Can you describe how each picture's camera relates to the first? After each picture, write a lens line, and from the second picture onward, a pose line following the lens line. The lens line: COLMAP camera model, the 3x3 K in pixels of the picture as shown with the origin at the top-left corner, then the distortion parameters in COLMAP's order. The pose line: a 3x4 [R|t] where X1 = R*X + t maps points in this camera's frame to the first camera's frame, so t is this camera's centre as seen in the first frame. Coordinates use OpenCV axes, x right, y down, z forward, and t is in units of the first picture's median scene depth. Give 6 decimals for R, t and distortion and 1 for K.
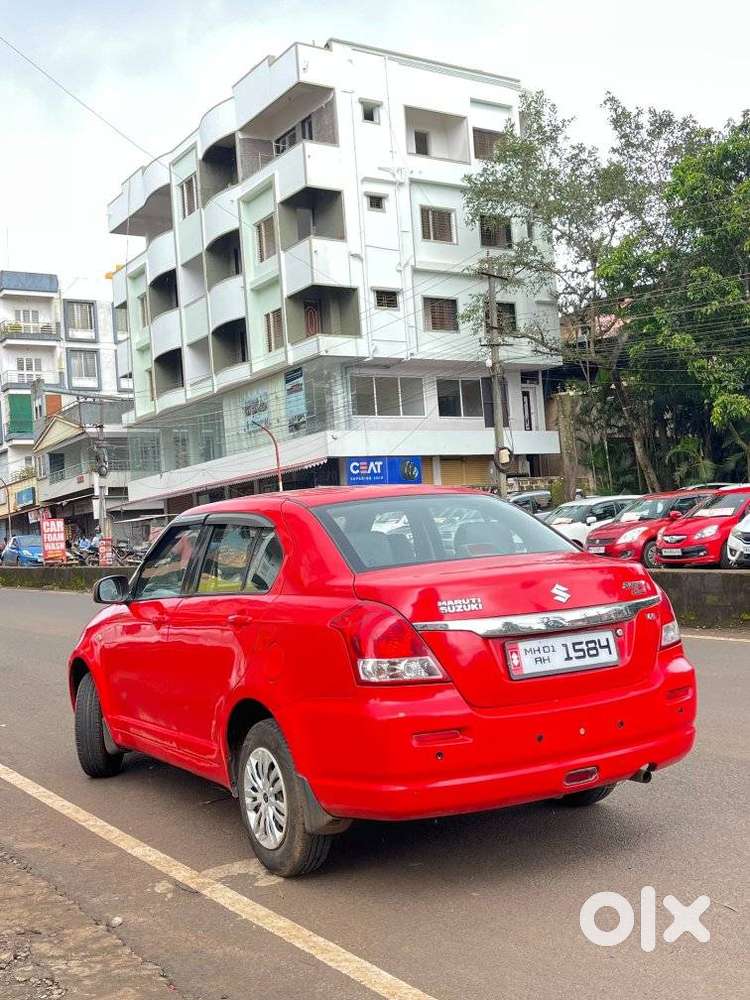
lens RADIAL K [[1139.5, 0, 368.7], [0, 1139.5, 496.2], [0, 0, 1]] dist [0.104596, -0.233084]
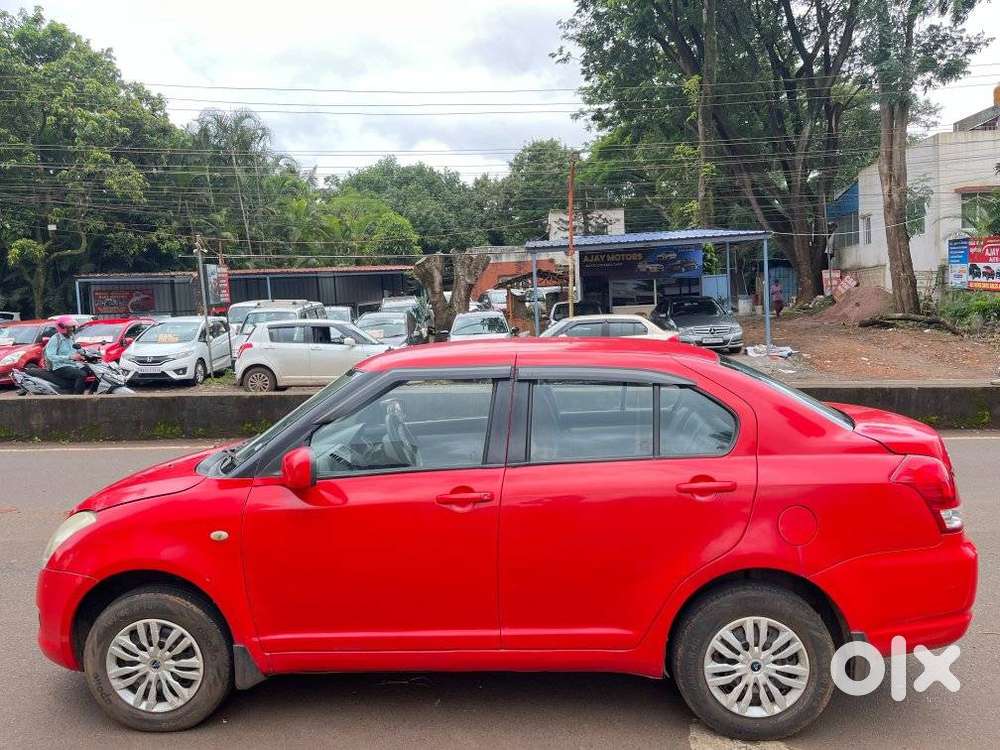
lens RADIAL K [[790.0, 0, 495.8], [0, 790.0, 371.4], [0, 0, 1]] dist [0.084448, -0.117513]
pose [[0.565808, -0.019820, 0.824298, -0.084919], [-0.028701, 0.998632, 0.043712, -0.000835], [-0.824037, -0.048391, 0.564465, 0.090163]]
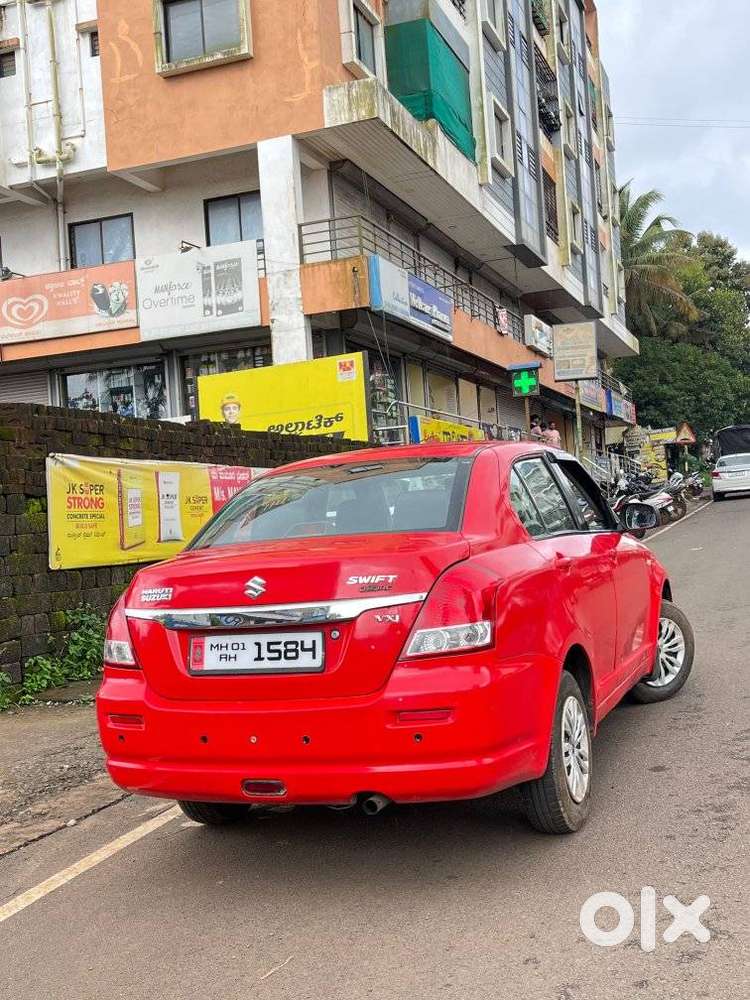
lens RADIAL K [[1139.5, 0, 368.7], [0, 1139.5, 496.2], [0, 0, 1]] dist [0.104596, -0.233084]
pose [[0.610333, 0.010480, -0.792076, 0.094417], [0.068478, 0.995471, 0.065937, -0.004063], [0.789180, -0.094484, 0.606851, 0.052726]]
